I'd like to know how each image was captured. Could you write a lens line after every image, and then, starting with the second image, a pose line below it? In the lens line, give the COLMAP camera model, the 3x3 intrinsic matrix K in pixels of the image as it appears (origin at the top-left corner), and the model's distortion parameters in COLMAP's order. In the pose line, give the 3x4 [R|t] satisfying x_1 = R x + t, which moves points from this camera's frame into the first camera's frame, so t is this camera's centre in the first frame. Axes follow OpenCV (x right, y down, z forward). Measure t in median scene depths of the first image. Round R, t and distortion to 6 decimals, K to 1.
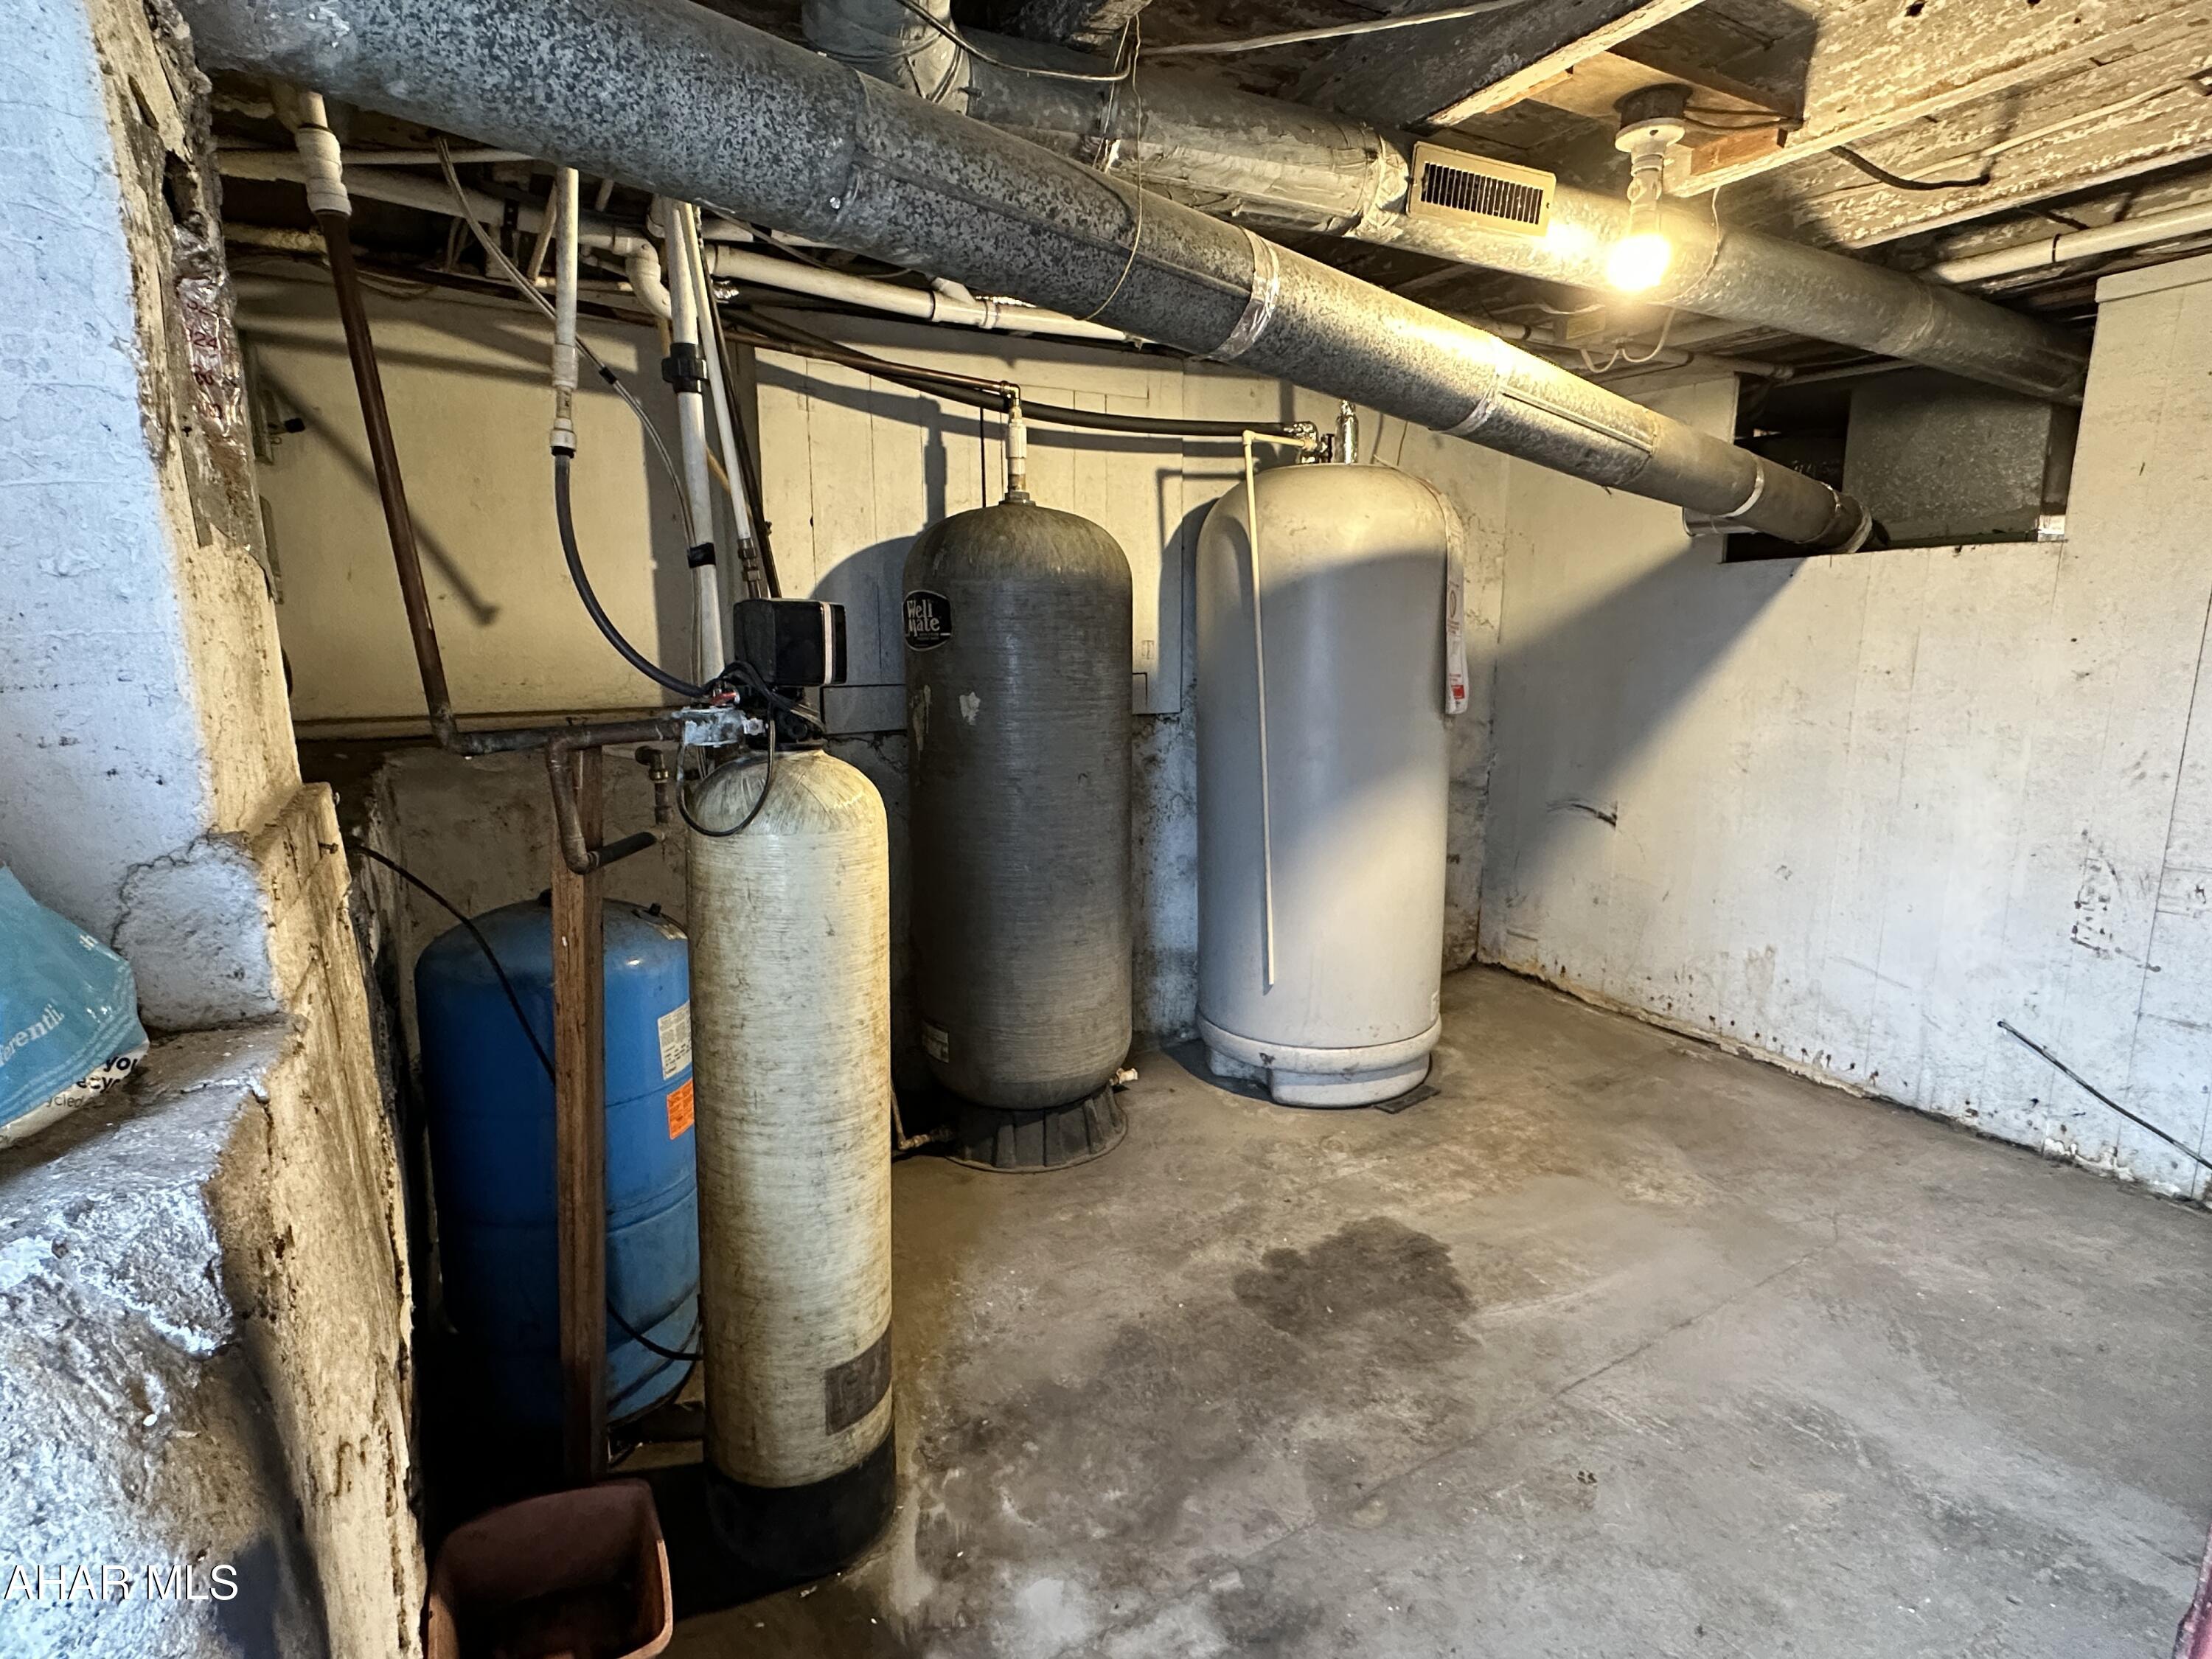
lens RADIAL K [[1100.9, 0, 1115.4], [0, 1100.9, 827.9], [0, 0, 1]] dist [0.000214, 0.000793]
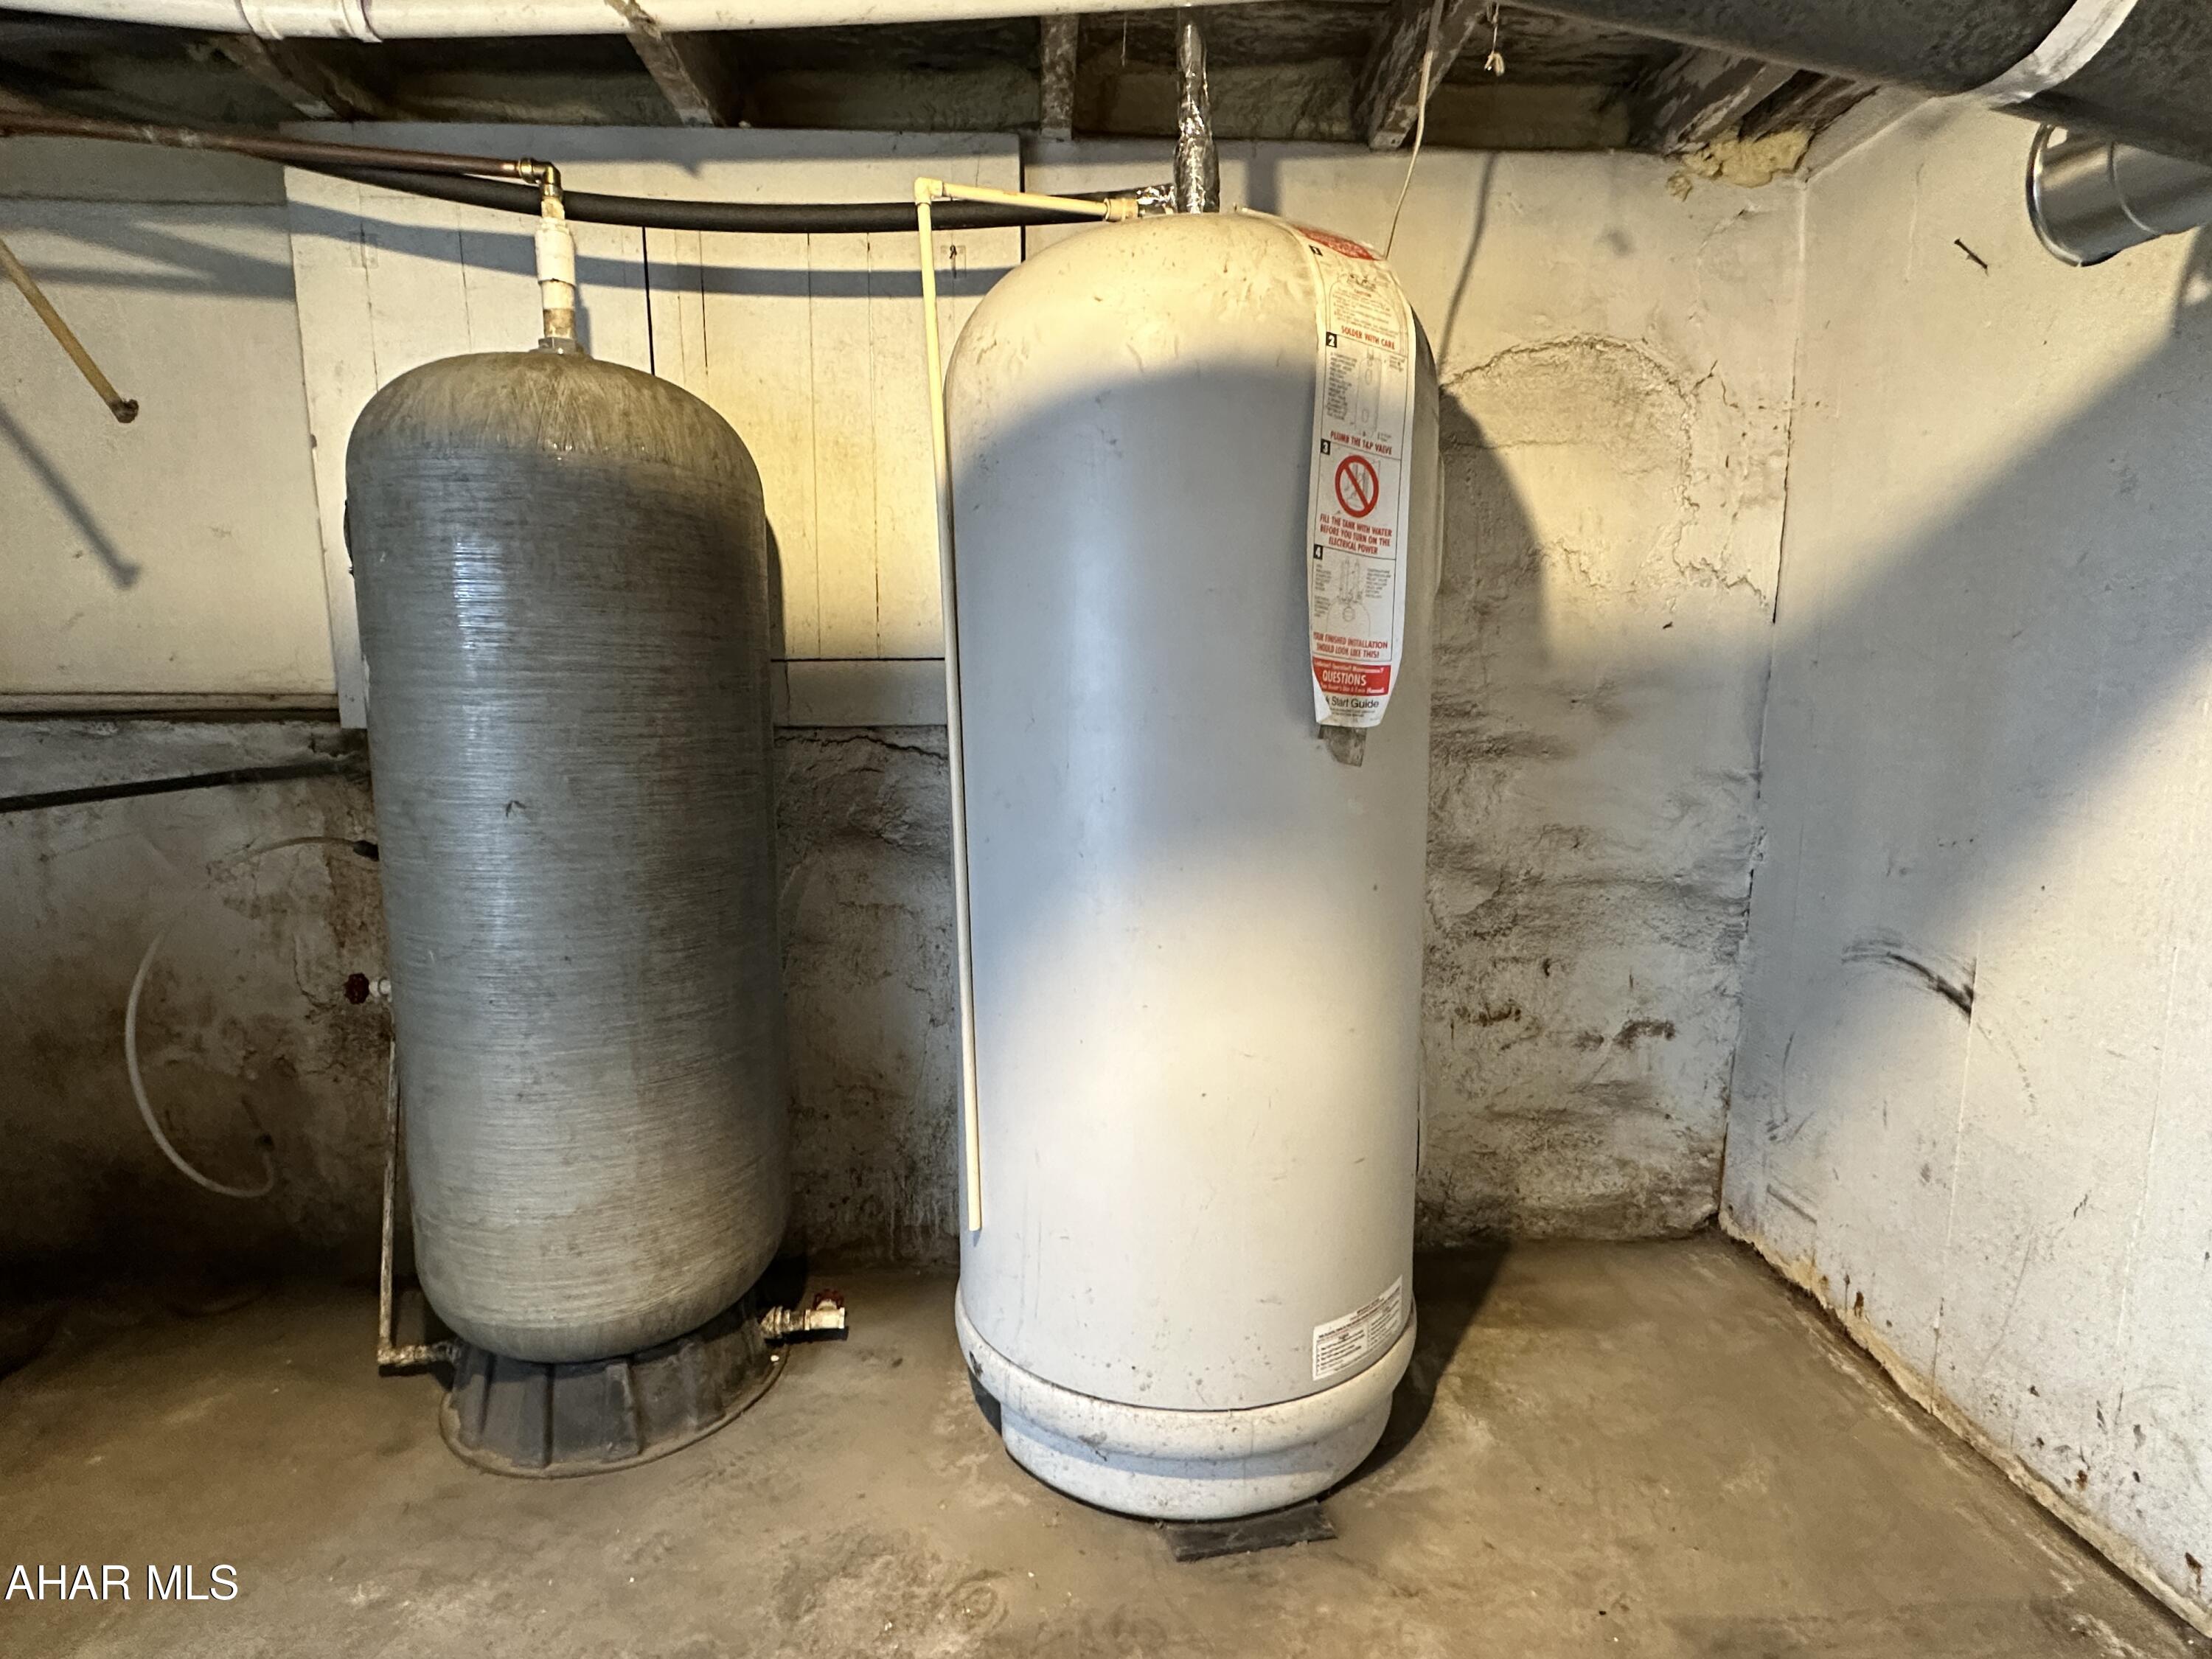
lens RADIAL K [[1100.9, 0, 1103.1], [0, 1100.9, 830.5], [0, 0, 1]] dist [0.000214, 0.000793]
pose [[0.882732, 0.066475, -0.465151, 0.346087], [-0.089317, 0.995631, -0.027214, -0.032102], [0.461310, 0.065568, 0.884813, 0.443075]]
